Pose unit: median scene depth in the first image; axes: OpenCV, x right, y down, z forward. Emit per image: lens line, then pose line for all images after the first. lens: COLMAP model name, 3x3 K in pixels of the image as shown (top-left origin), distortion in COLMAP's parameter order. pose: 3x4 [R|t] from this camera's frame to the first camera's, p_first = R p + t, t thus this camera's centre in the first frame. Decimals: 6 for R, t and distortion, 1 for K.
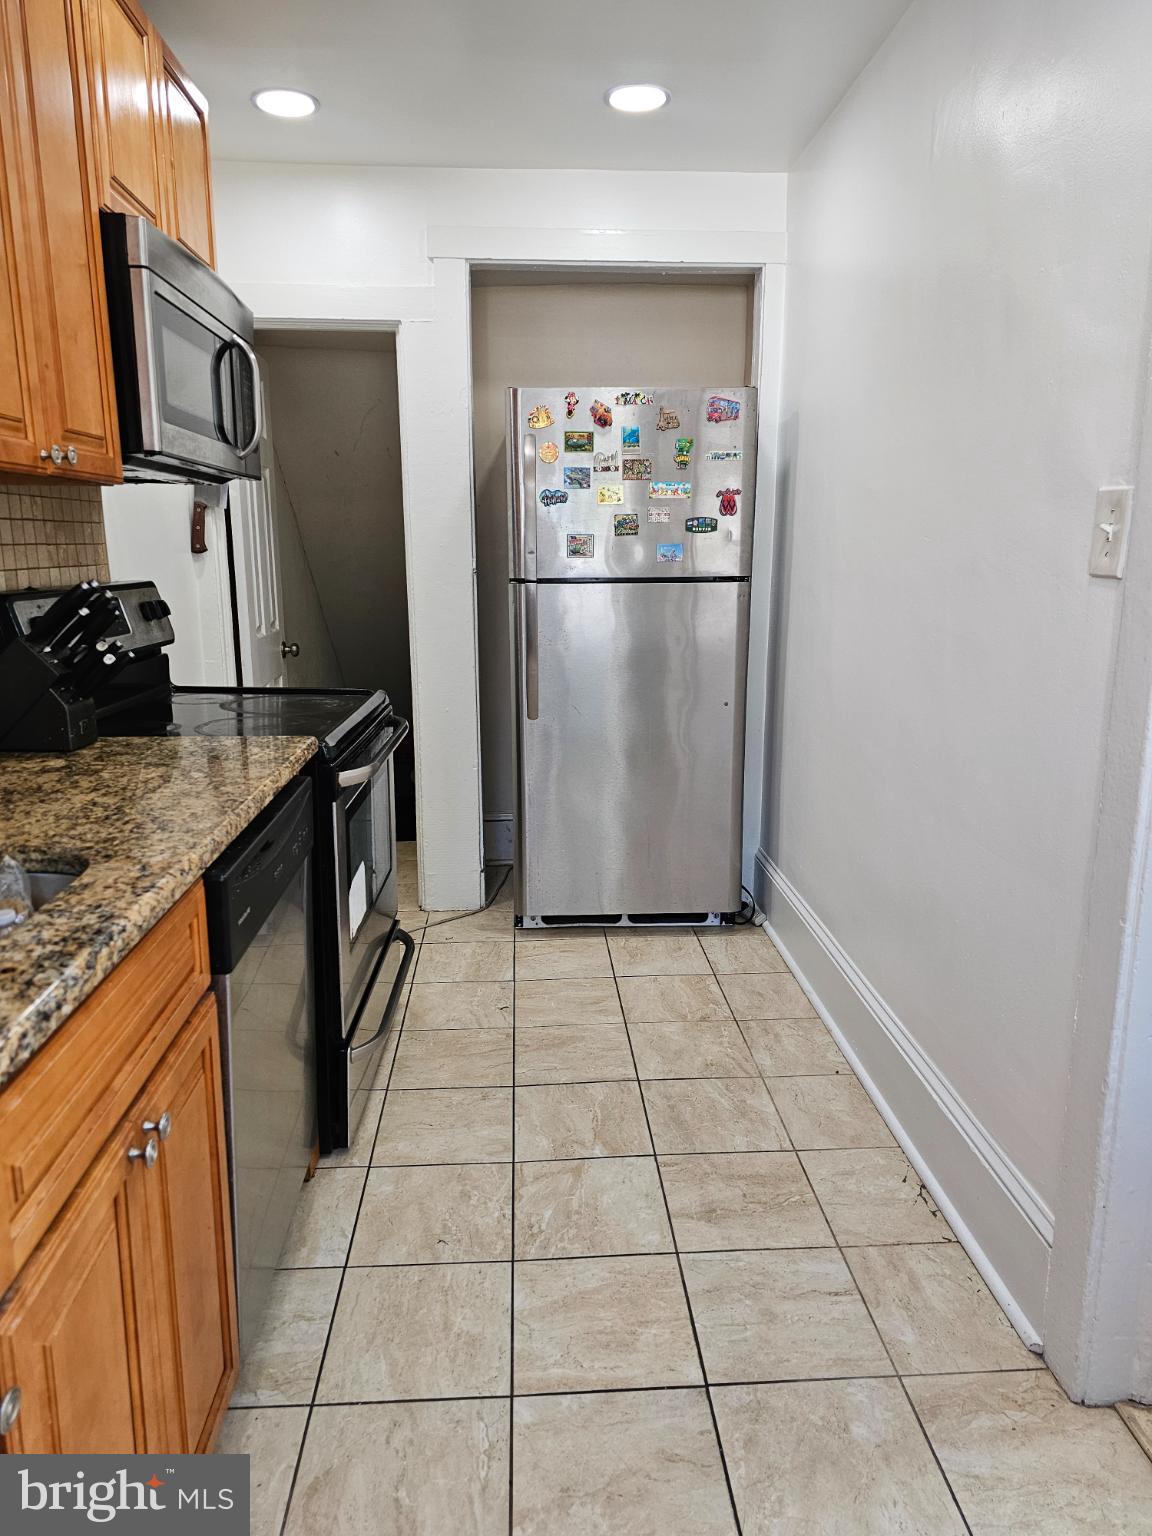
lens RADIAL K [[1018.0, 0, 576.0], [0, 1018.0, 768.0], [0, 0, 1]] dist [0.005506, 0.001941]
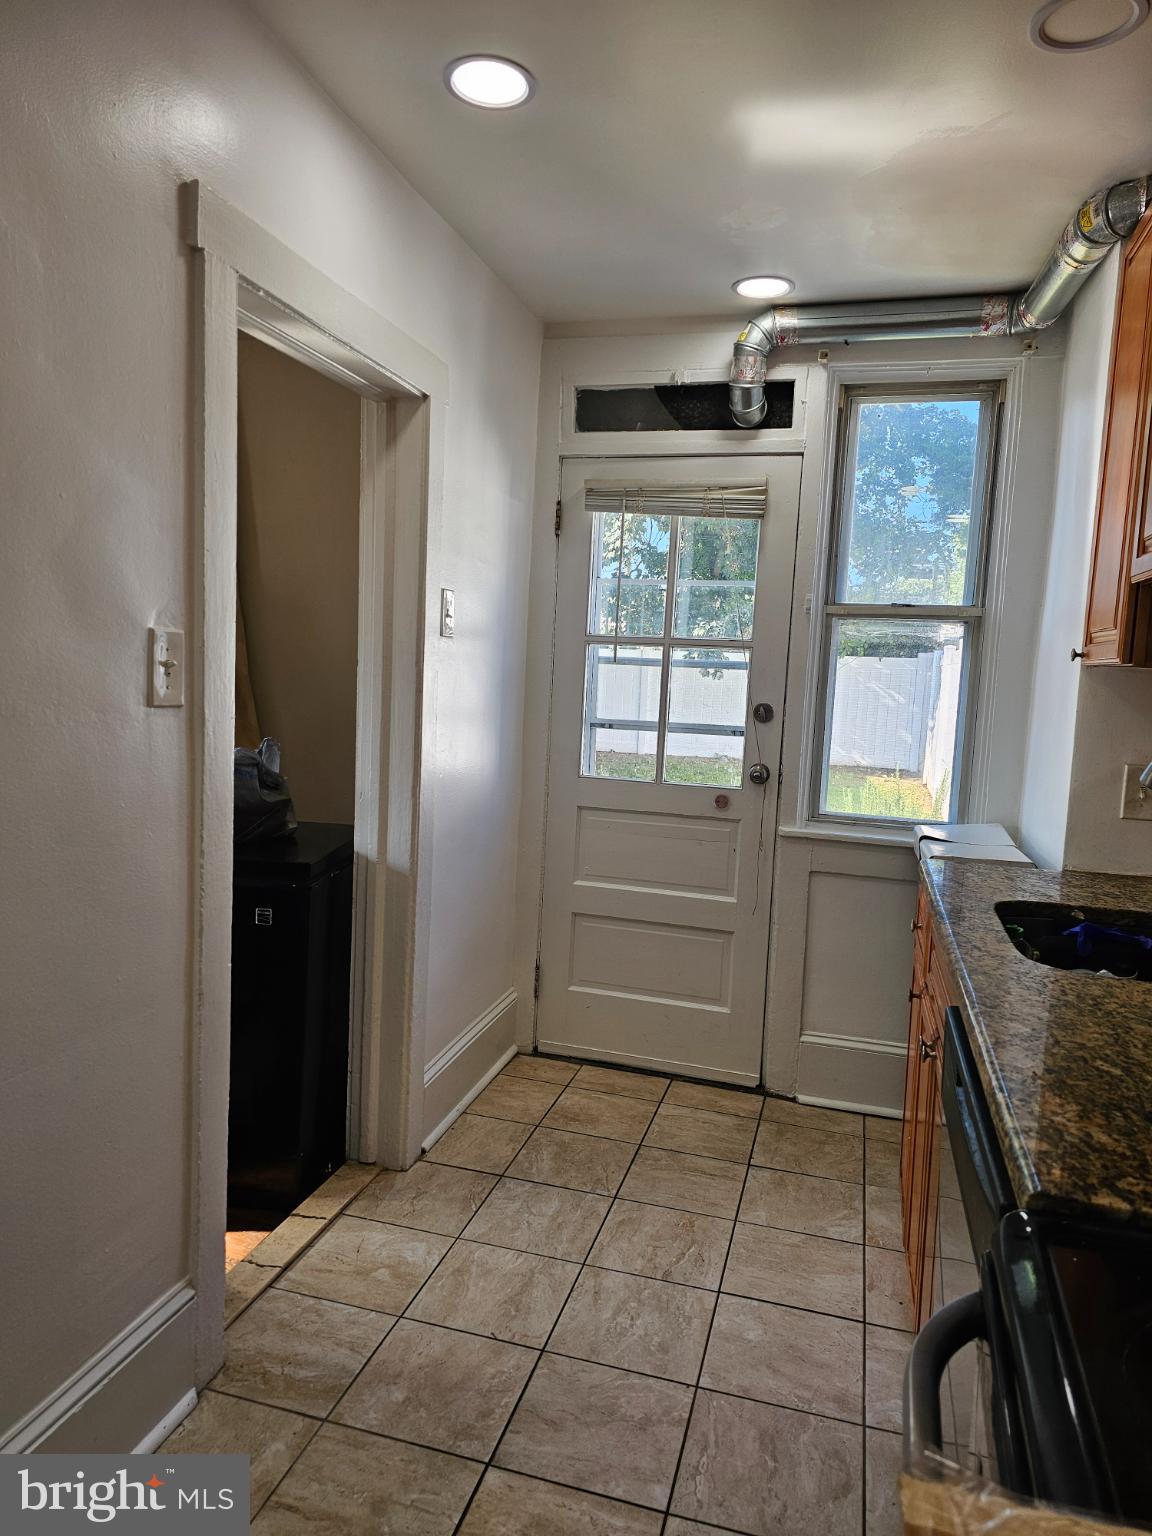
lens RADIAL K [[1018.0, 0, 576.0], [0, 1018.0, 768.0], [0, 0, 1]] dist [0.005506, 0.001941]
pose [[-0.943914, -0.075038, 0.321553, -0.258655], [0.026826, 0.953188, 0.301185, -0.429310], [-0.329101, 0.292919, -0.897714, 1.781501]]
